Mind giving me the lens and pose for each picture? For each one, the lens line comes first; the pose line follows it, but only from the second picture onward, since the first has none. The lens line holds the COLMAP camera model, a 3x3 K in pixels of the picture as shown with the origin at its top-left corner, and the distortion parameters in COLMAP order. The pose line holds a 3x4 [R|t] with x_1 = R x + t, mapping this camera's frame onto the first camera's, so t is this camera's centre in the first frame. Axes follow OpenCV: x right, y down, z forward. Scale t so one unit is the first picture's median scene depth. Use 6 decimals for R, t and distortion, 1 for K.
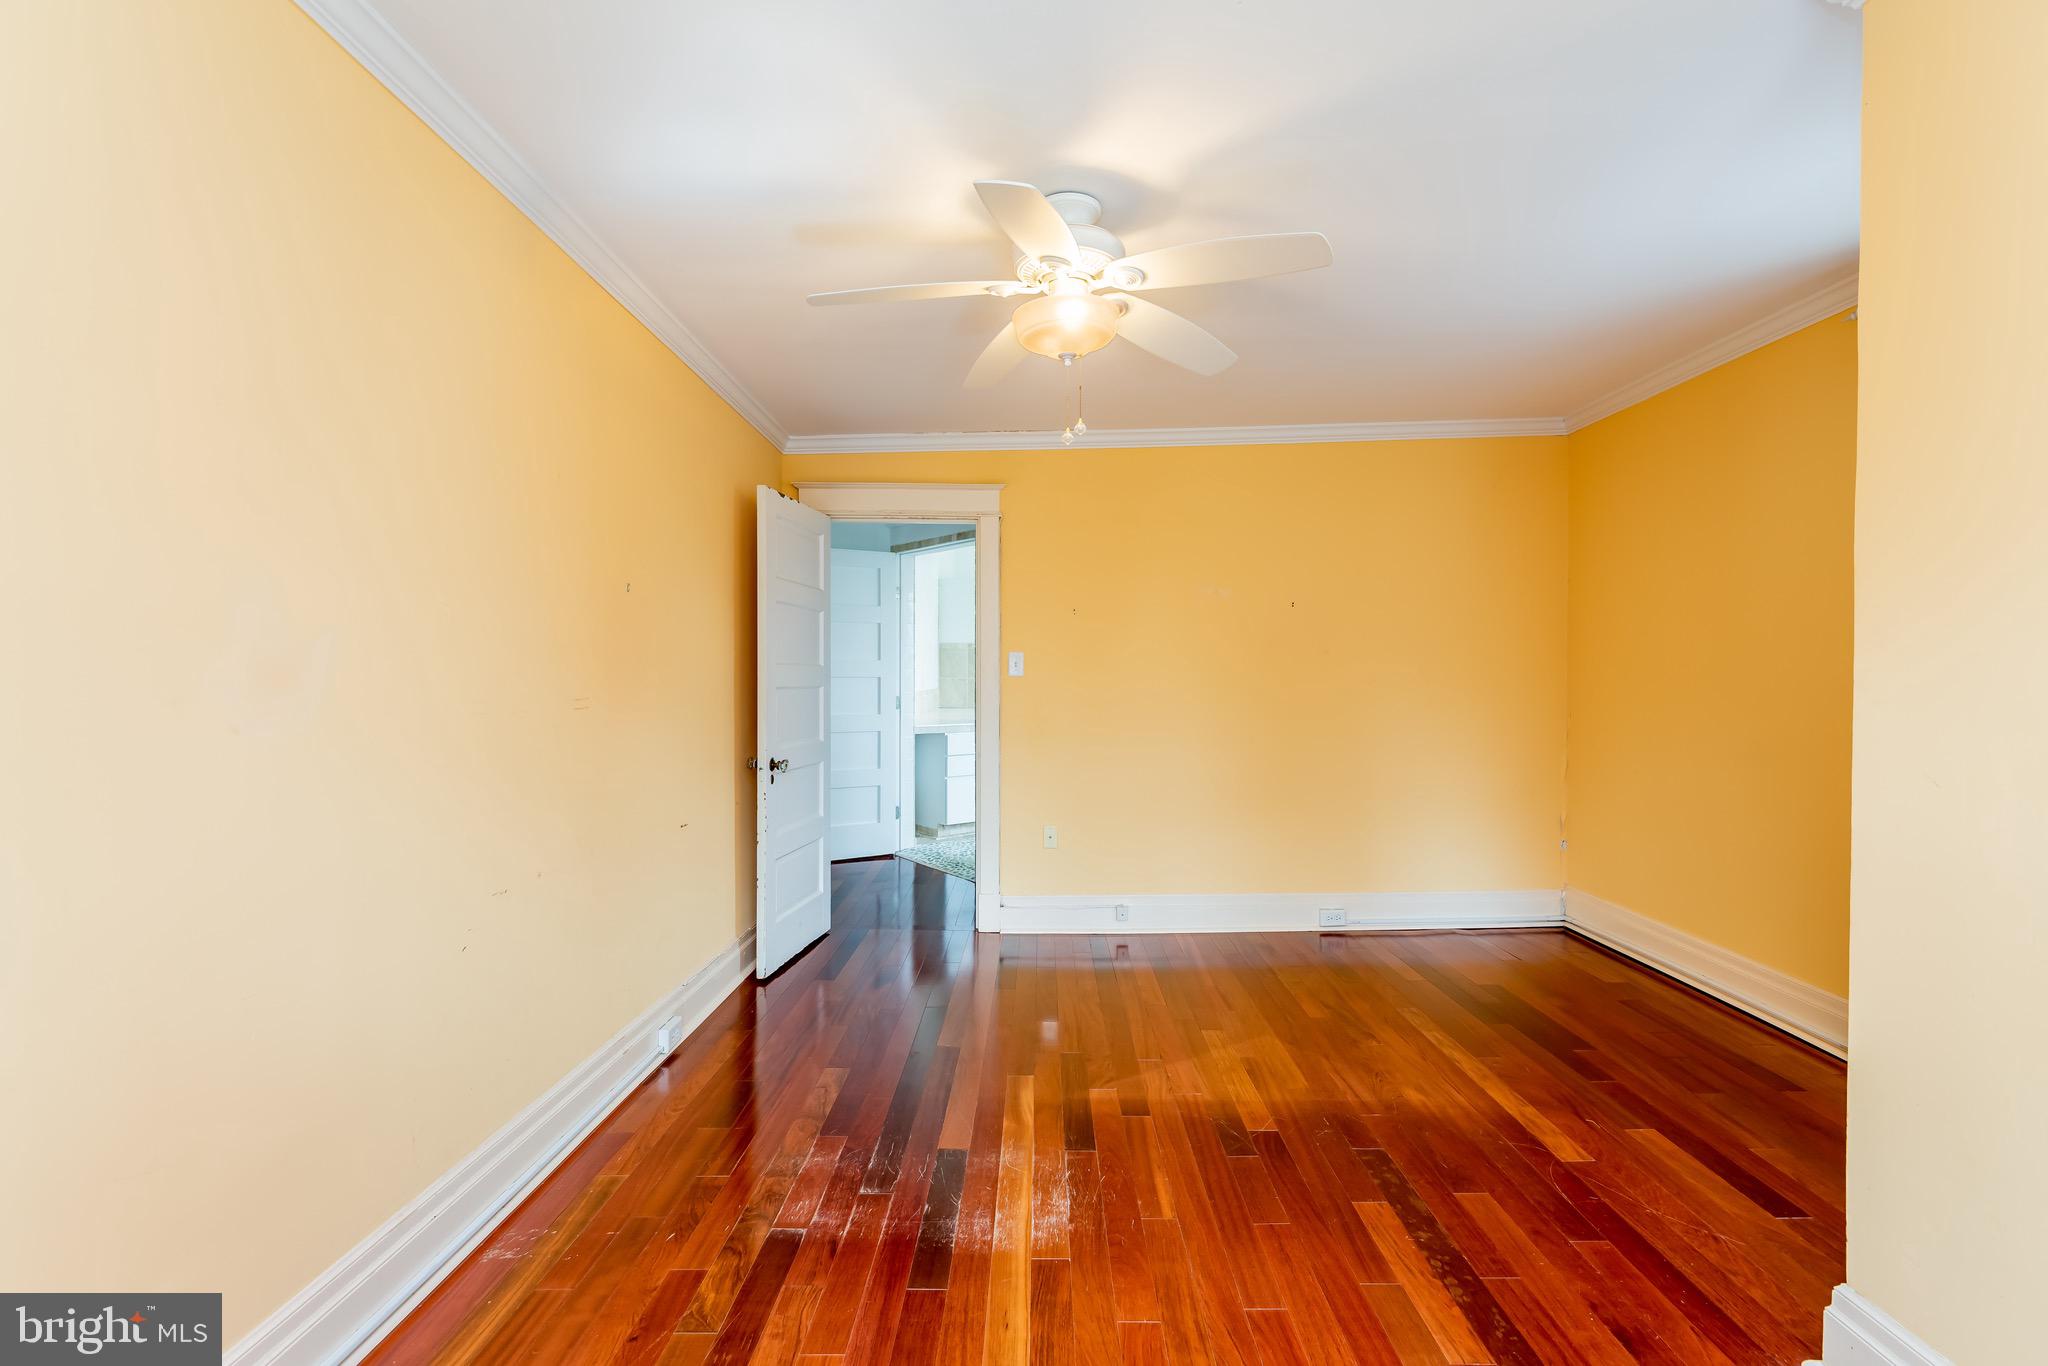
lens RADIAL K [[931.0, 0, 1024.0], [0, 931.0, 683.0], [0, 0, 1]] dist [0.000531, -0.000046]
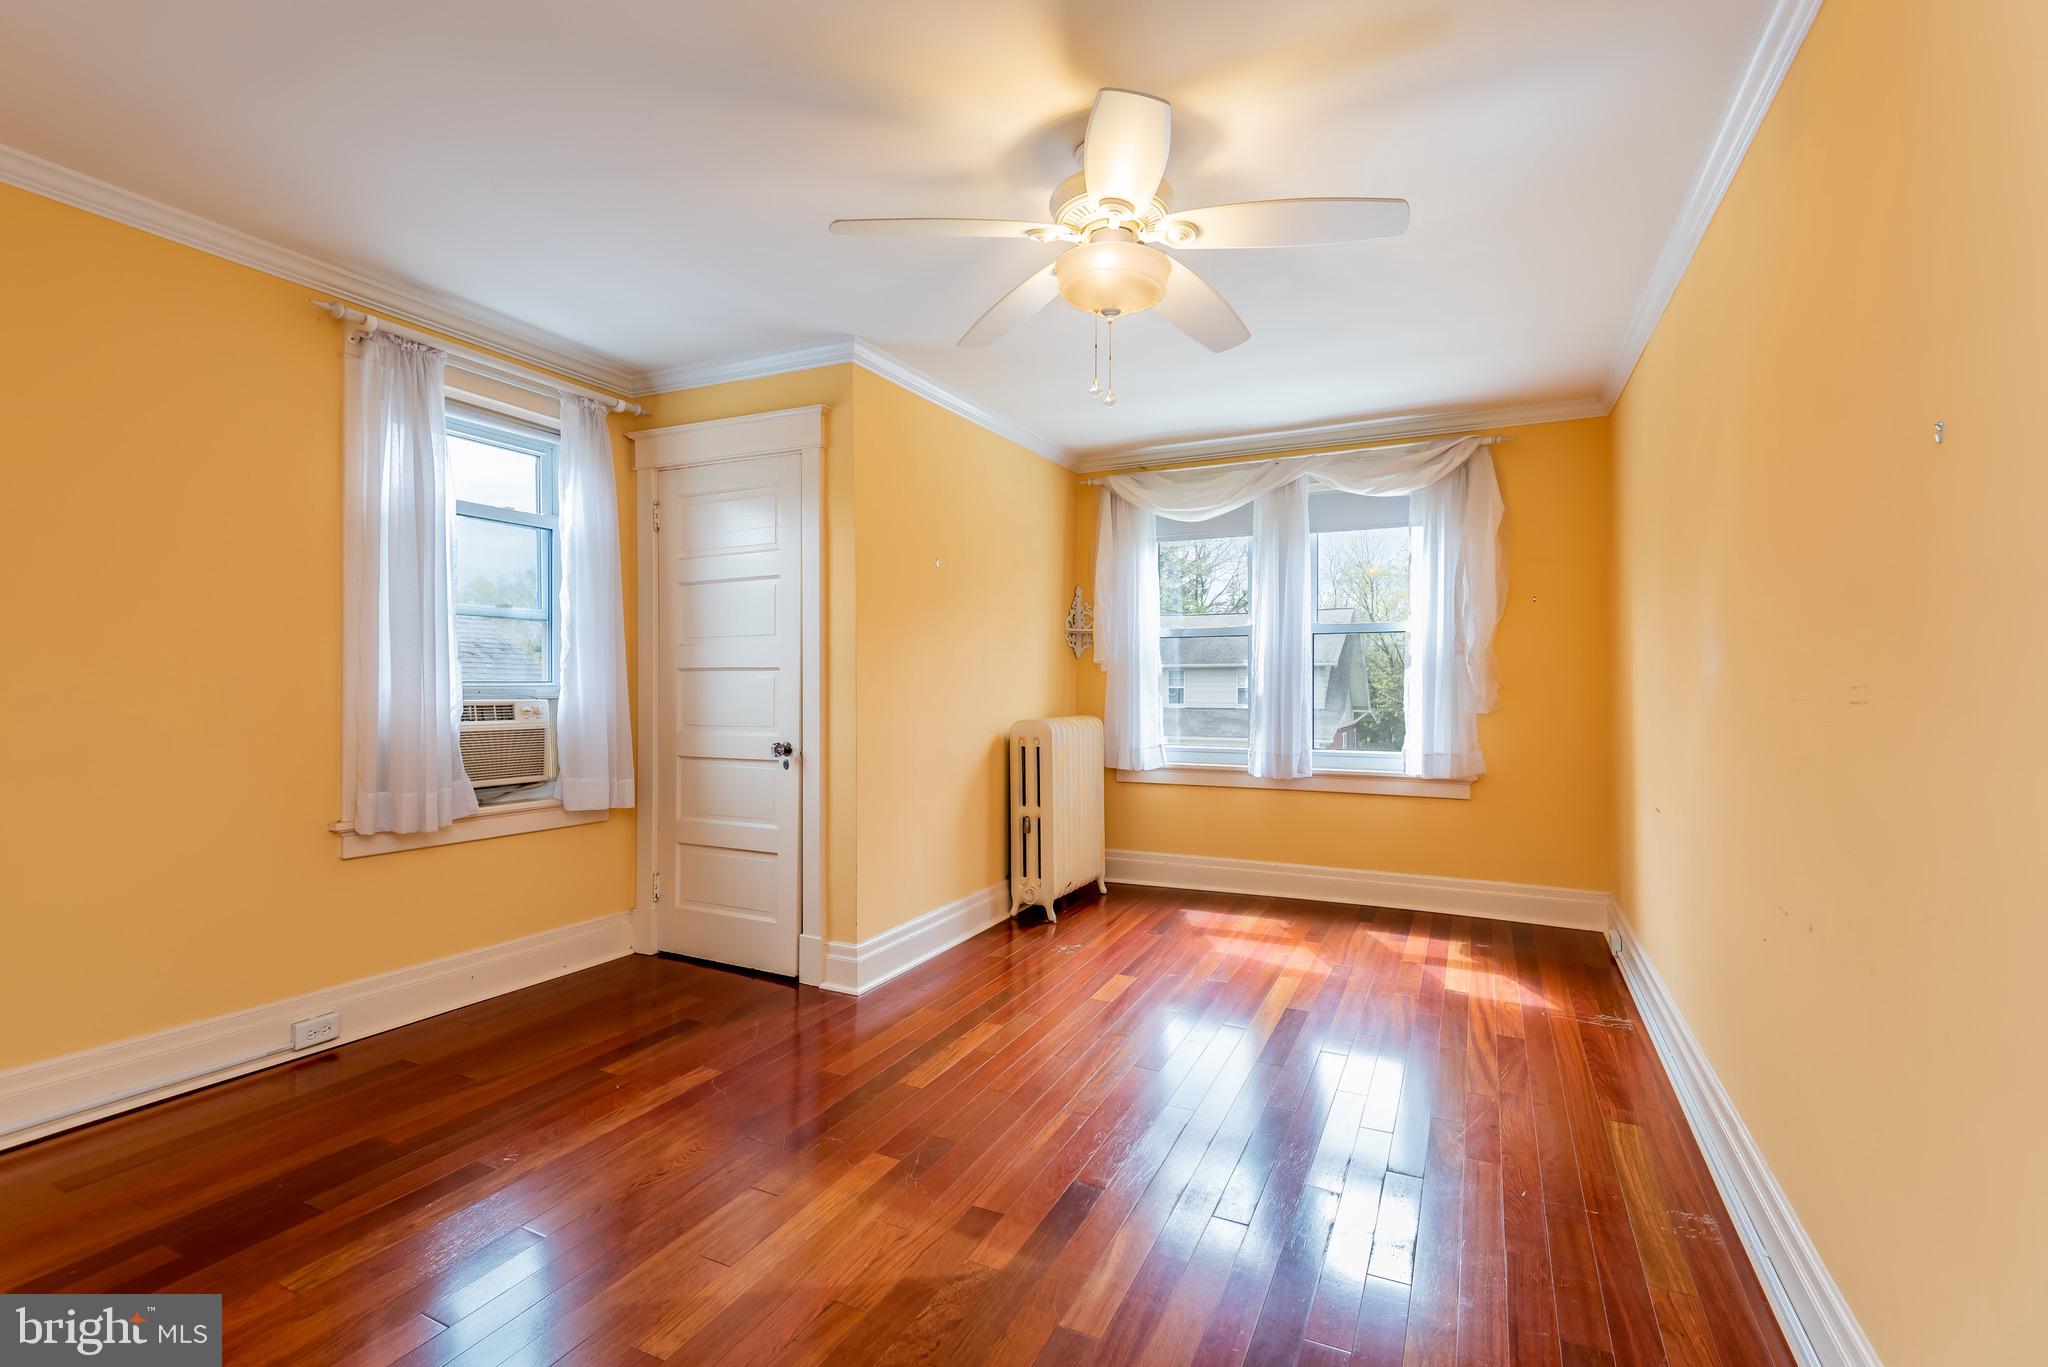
lens RADIAL K [[931.0, 0, 1024.0], [0, 931.0, 683.5], [0, 0, 1]] dist [0.000531, -0.000046]
pose [[-0.907355, -0.000362, 0.420366, -0.237389], [0.001671, 0.999989, 0.004468, 0.011612], [-0.420362, 0.004756, -0.907344, 1.675492]]
